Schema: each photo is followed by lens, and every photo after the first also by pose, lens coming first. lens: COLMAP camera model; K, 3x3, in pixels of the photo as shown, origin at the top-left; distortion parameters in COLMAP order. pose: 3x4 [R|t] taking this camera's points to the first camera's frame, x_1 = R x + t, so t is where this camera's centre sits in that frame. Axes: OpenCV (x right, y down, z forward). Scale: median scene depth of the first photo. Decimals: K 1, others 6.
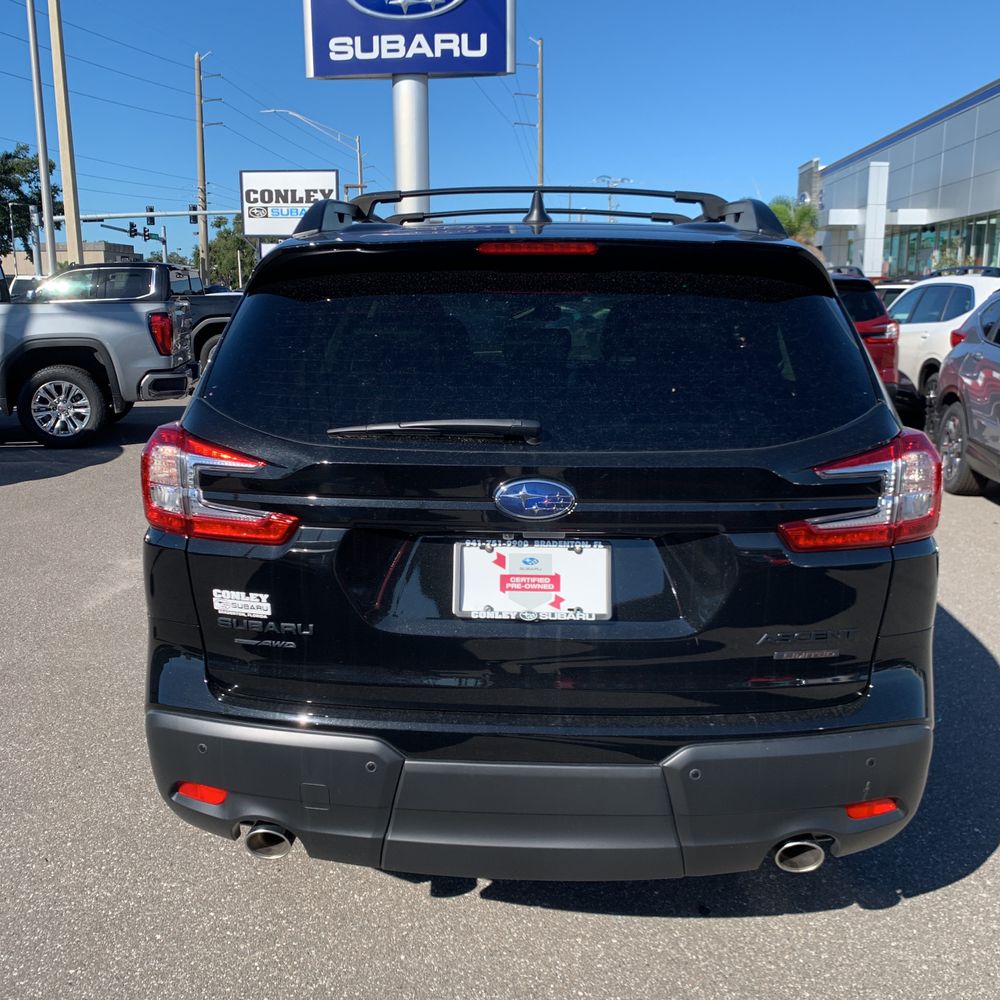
lens RADIAL K [[1016.8, 0, 492.2], [0, 1016.8, 495.8], [0, 0, 1]] dist [0.017774, -0.013212]
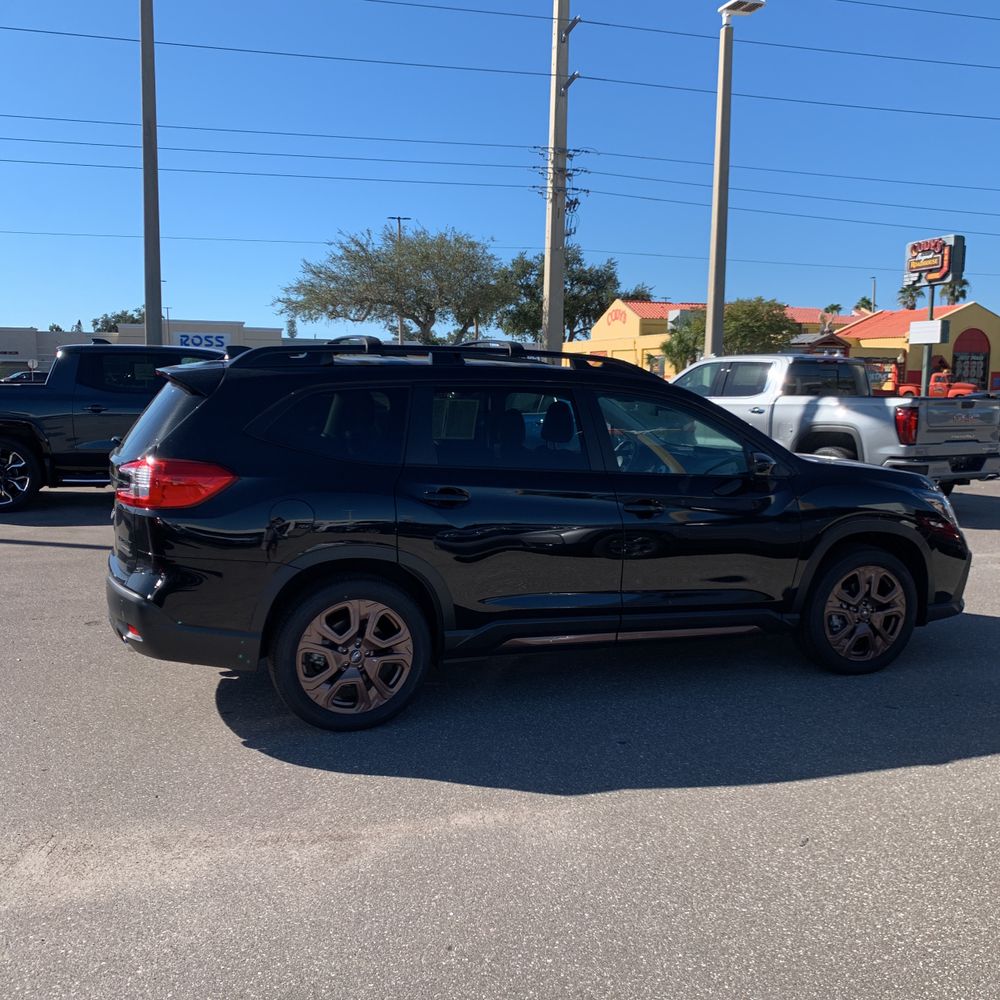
lens RADIAL K [[999.8, 0, 500.0], [0, 999.8, 500.0], [0, 0, 1]] dist [0.119022, -0.297471]
pose [[0.384732, 0.115013, -0.915835, 0.271556], [-0.189858, 0.980851, 0.043420, -0.021311], [0.903291, 0.157173, 0.399201, 0.083677]]
